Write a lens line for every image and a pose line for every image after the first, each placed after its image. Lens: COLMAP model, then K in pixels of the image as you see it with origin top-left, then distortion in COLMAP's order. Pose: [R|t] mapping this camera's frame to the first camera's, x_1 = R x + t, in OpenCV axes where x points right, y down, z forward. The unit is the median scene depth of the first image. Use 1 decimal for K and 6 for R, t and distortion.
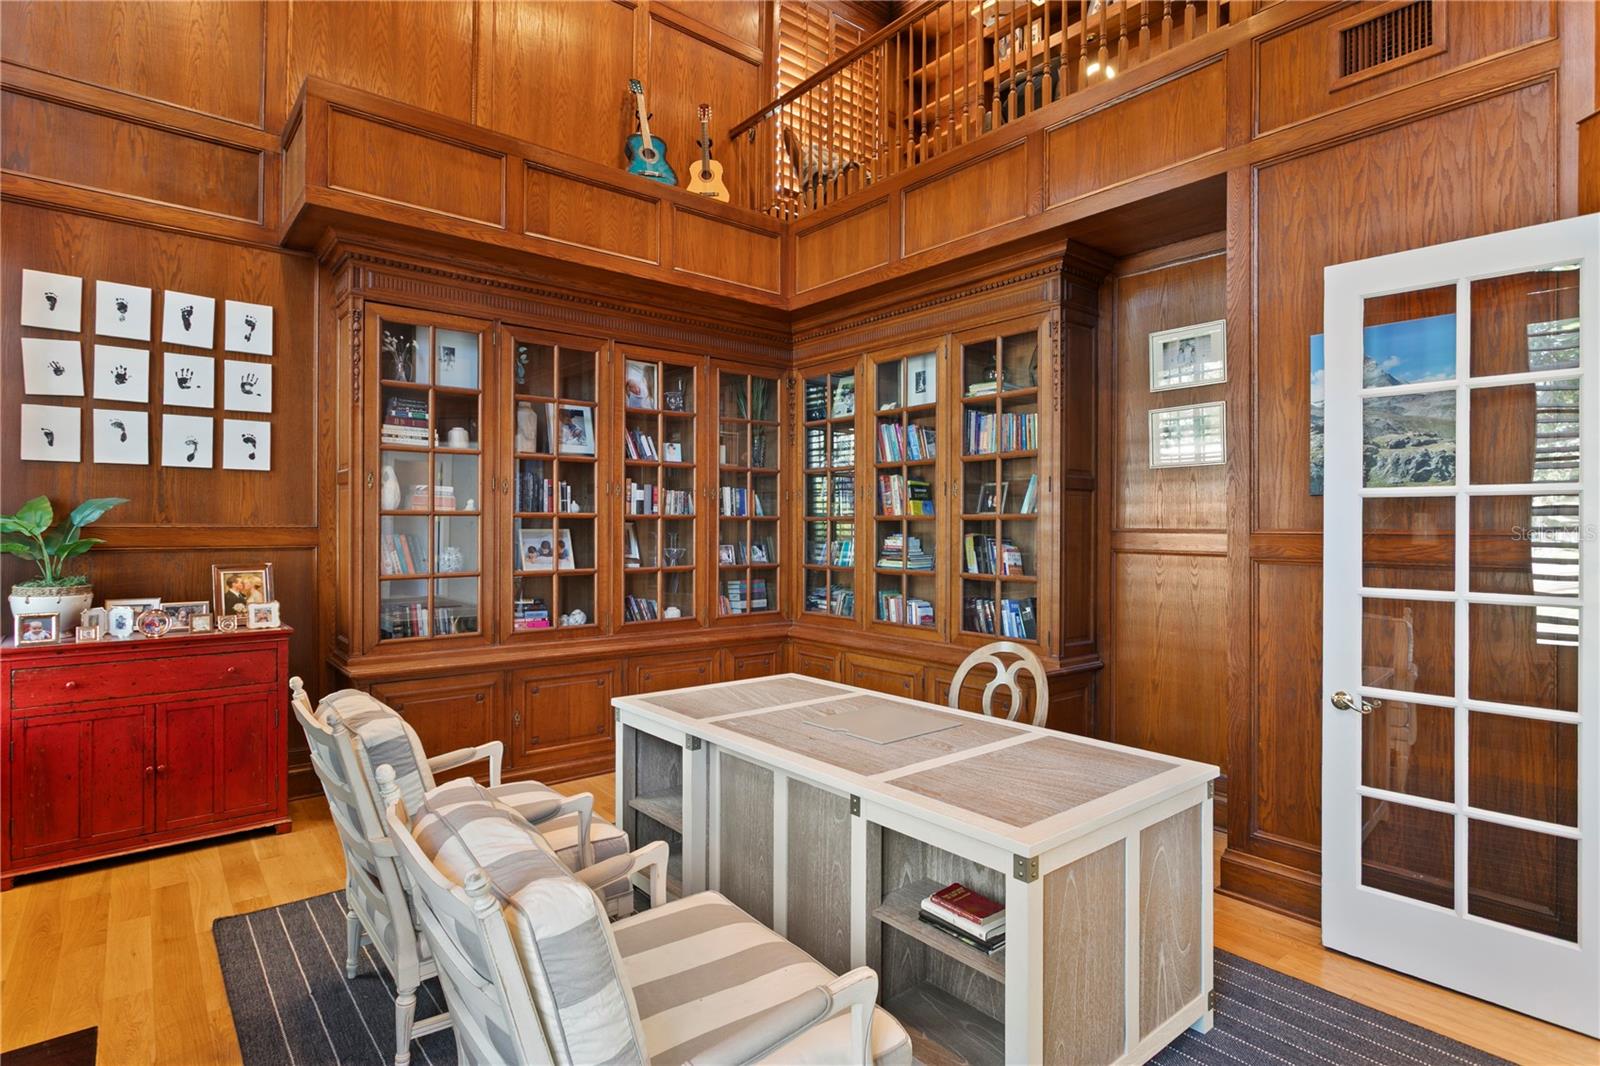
lens RADIAL K [[808.9, 0, 800.0], [0, 808.9, 533.0], [0, 0, 1]] dist [-0.018450, 0.000153]
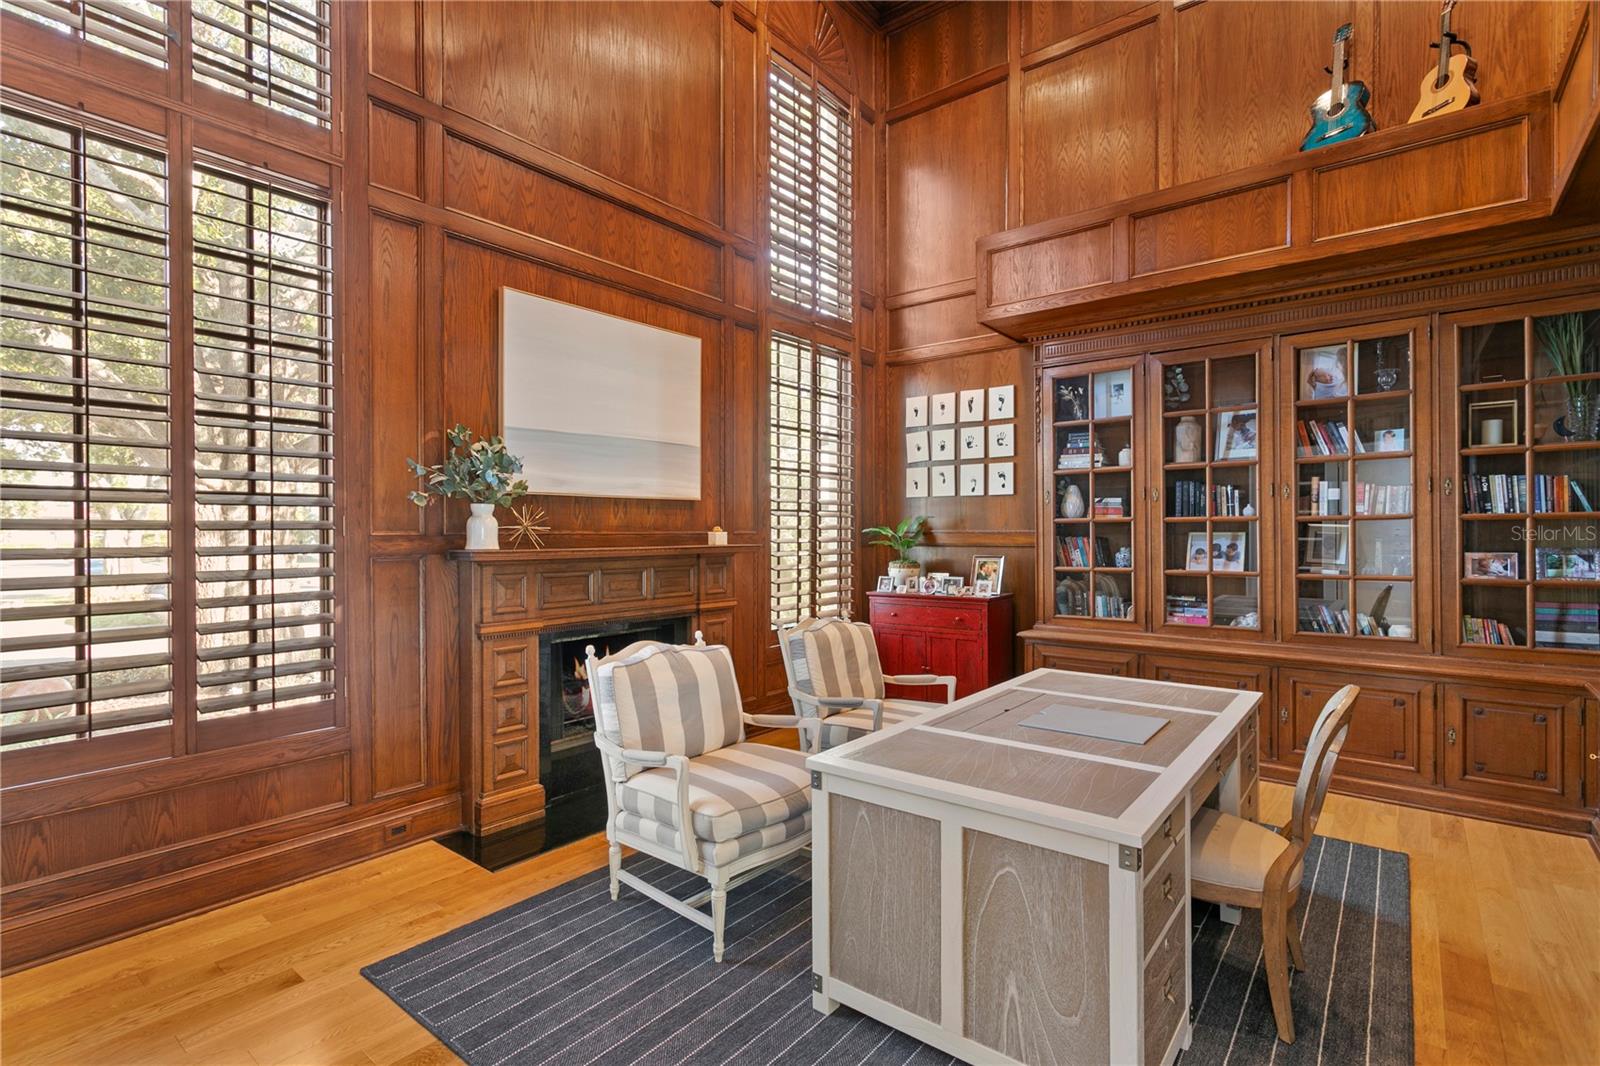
lens RADIAL K [[805.9, 0, 800.0], [0, 805.9, 533.0], [0, 0, 1]] dist [0.001289, 0.000658]
pose [[0.183310, -0.003410, -0.983049, 0.743879], [-0.002548, 0.999989, -0.003944, 0.001848], [0.983052, 0.003227, 0.183299, 0.326893]]
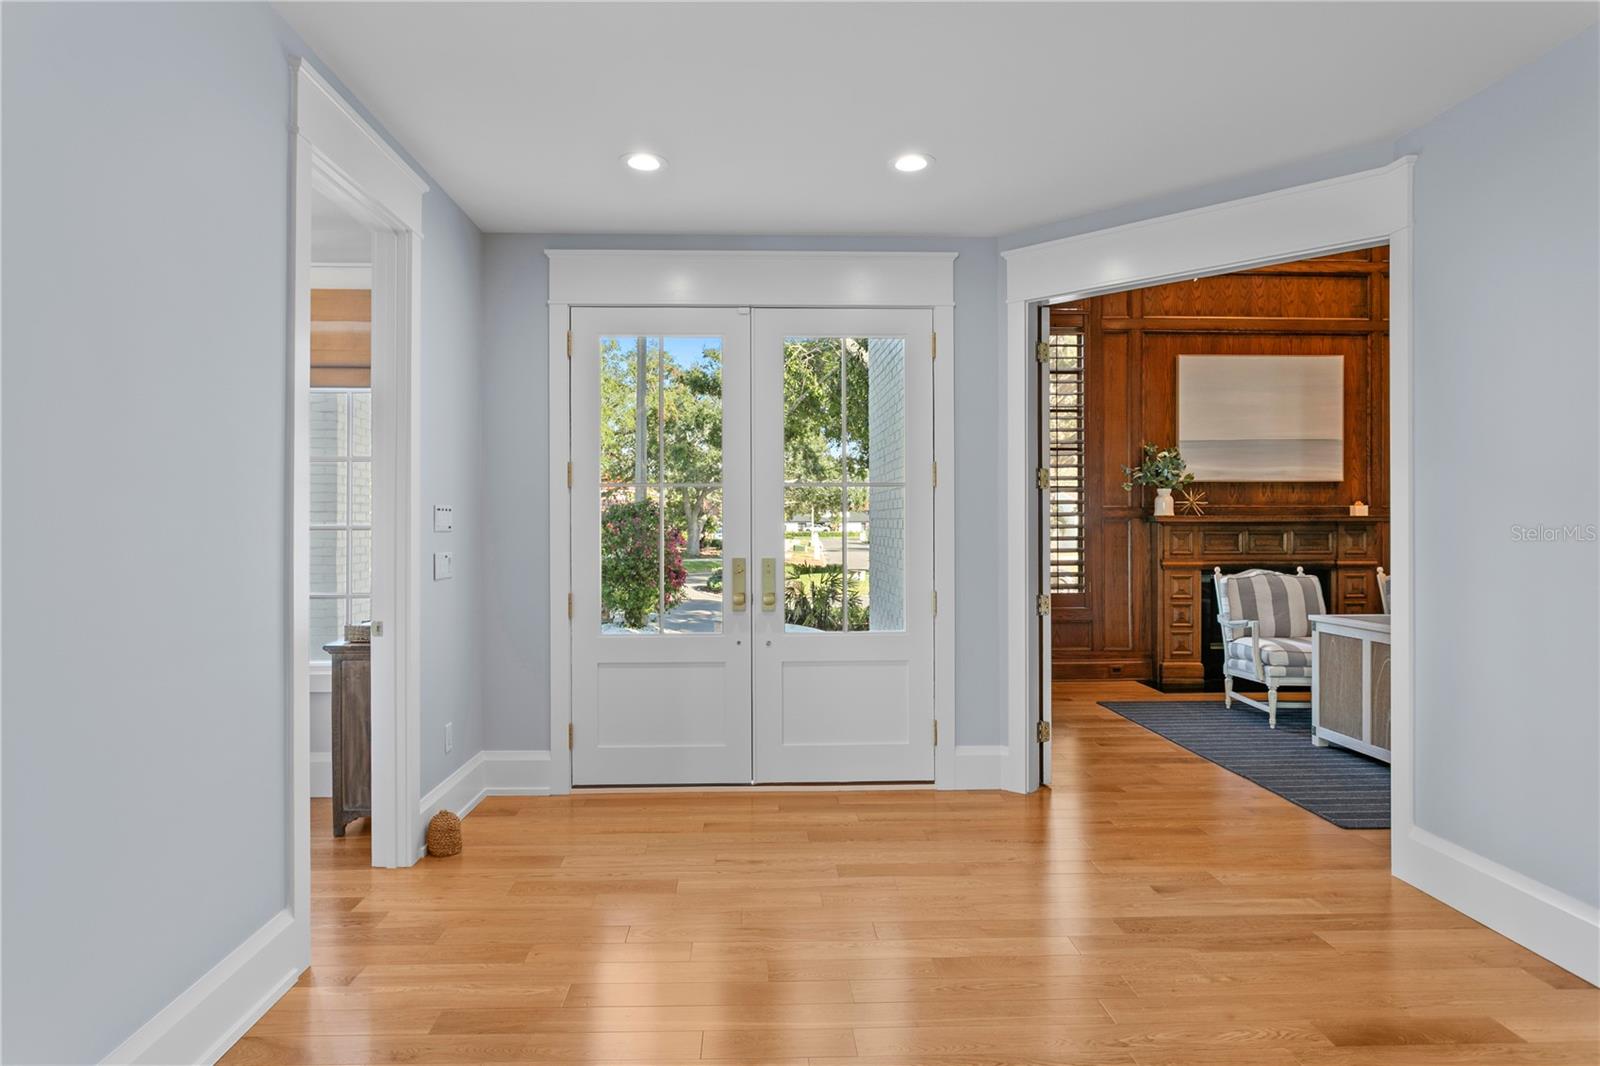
lens RADIAL K [[895.7, 0, 800.0], [0, 895.7, 533.0], [0, 0, 1]] dist [0.001501, 0.000196]
pose [[-0.598579, 0.003290, -0.801057, 1.668200], [-0.004358, 0.999963, 0.007364, 0.046191], [0.801052, 0.007899, -0.598543, 0.641999]]
